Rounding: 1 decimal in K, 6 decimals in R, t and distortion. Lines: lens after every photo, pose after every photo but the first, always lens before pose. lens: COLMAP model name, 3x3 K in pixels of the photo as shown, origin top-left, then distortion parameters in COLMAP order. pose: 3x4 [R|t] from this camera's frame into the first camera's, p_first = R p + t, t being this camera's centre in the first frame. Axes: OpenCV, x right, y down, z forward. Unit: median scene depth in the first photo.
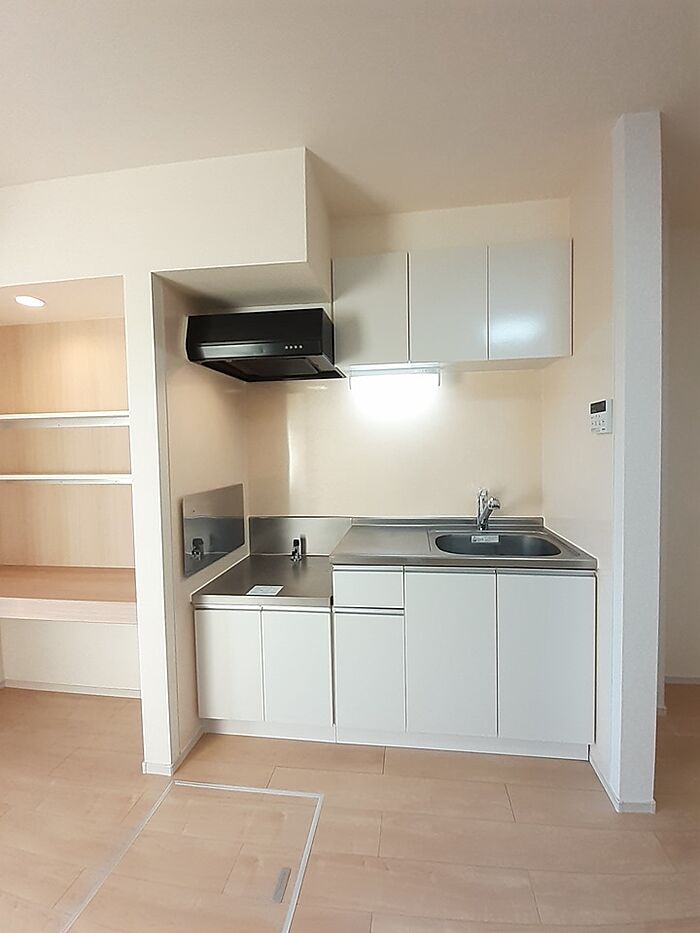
lens RADIAL K [[370.4, 0, 367.6], [0, 370.4, 460.4], [0, 0, 1]] dist [-0.000603, -0.000100]
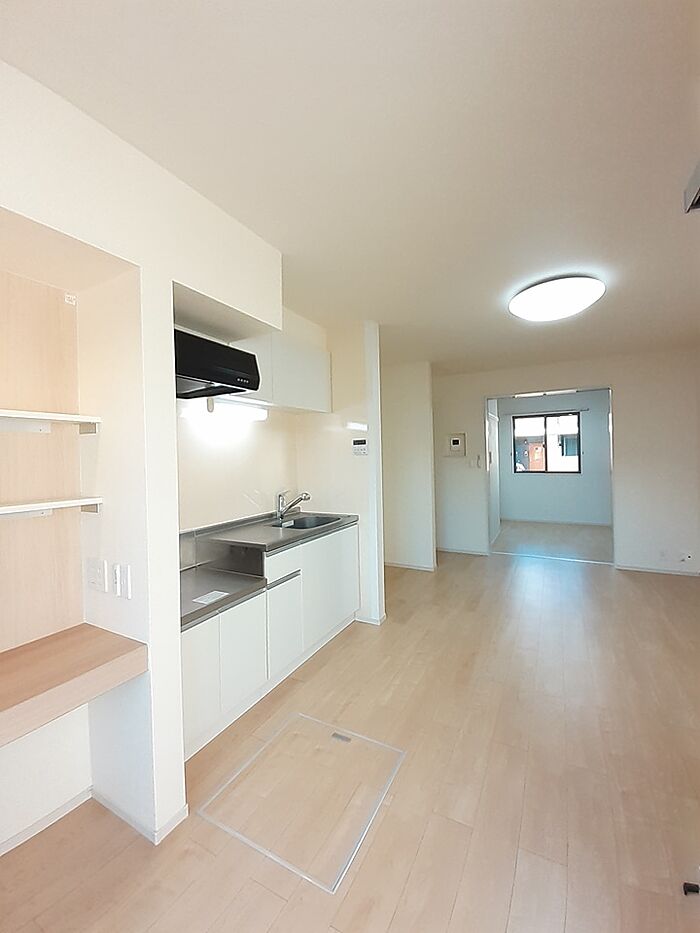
lens RADIAL K [[370.4, 0, 367.6], [0, 370.4, 460.4], [0, 0, 1]] dist [-0.000603, -0.000100]
pose [[0.349886, 0.000572, 0.936792, -1.057372], [0.054519, 0.998292, -0.020972, 0.005004], [-0.935204, 0.058411, 0.349258, 0.174094]]
